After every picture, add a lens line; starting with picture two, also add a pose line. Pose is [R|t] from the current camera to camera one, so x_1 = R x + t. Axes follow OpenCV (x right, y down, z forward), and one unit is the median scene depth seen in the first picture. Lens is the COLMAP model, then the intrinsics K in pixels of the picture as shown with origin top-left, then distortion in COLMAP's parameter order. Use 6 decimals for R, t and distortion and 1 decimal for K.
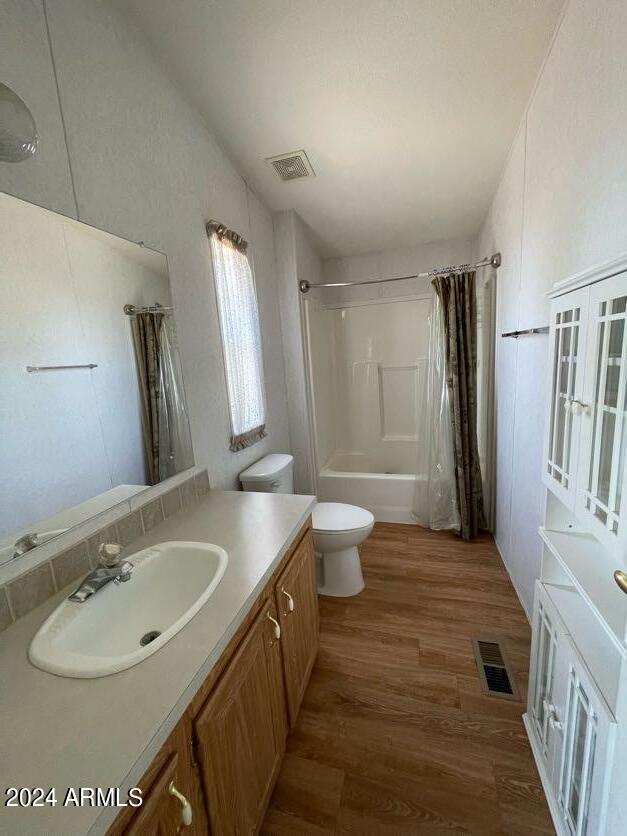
lens RADIAL K [[337.2, 0, 314.2], [0, 337.2, 416.5], [0, 0, 1]] dist [0.003281, 0.000061]
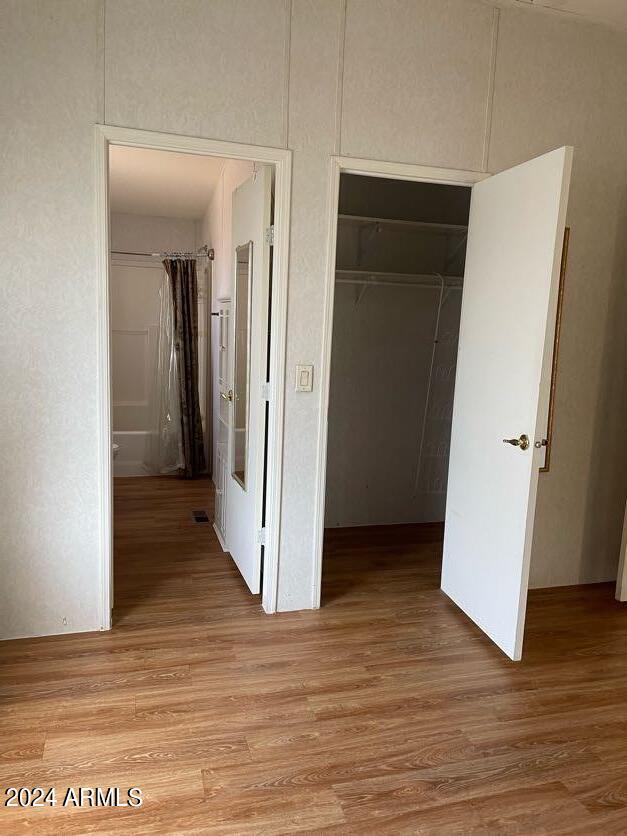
lens RADIAL K [[624.7, 0, 312.5], [0, 624.7, 418.7], [0, 0, 1]] dist [0.040917, 0.000830]
pose [[0.832432, 0.014289, 0.553943, -0.438222], [0.004371, 0.999467, -0.032349, 0.235366], [-0.554110, 0.029350, 0.831926, -1.140300]]
